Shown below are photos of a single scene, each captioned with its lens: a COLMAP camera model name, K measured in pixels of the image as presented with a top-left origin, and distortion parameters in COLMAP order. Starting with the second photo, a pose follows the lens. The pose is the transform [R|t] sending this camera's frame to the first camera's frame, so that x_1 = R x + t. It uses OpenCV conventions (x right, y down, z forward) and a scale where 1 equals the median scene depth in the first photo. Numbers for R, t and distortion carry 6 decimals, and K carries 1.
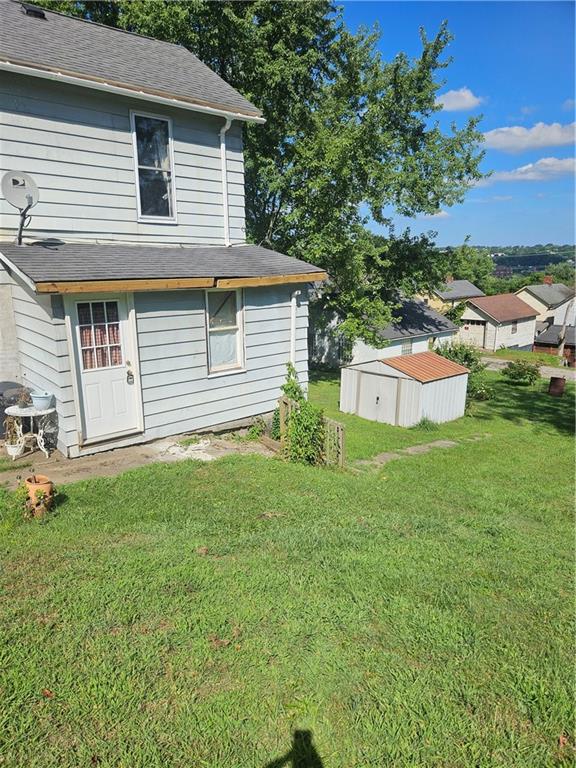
lens RADIAL K [[516.5, 0, 286.6], [0, 516.5, 386.7], [0, 0, 1]] dist [0.045630, -0.002940]
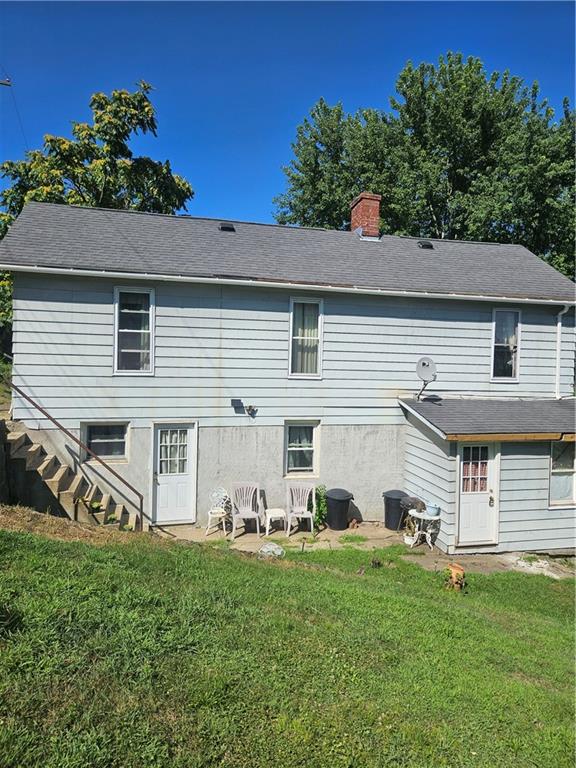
lens RADIAL K [[516.5, 0, 292.2], [0, 516.5, 376.3], [0, 0, 1]] dist [0.045630, -0.002940]
pose [[0.891044, 0.038811, -0.452254, -0.156007], [-0.133553, 0.974652, -0.179489, -0.021818], [0.433824, 0.220332, 0.873642, -0.490205]]
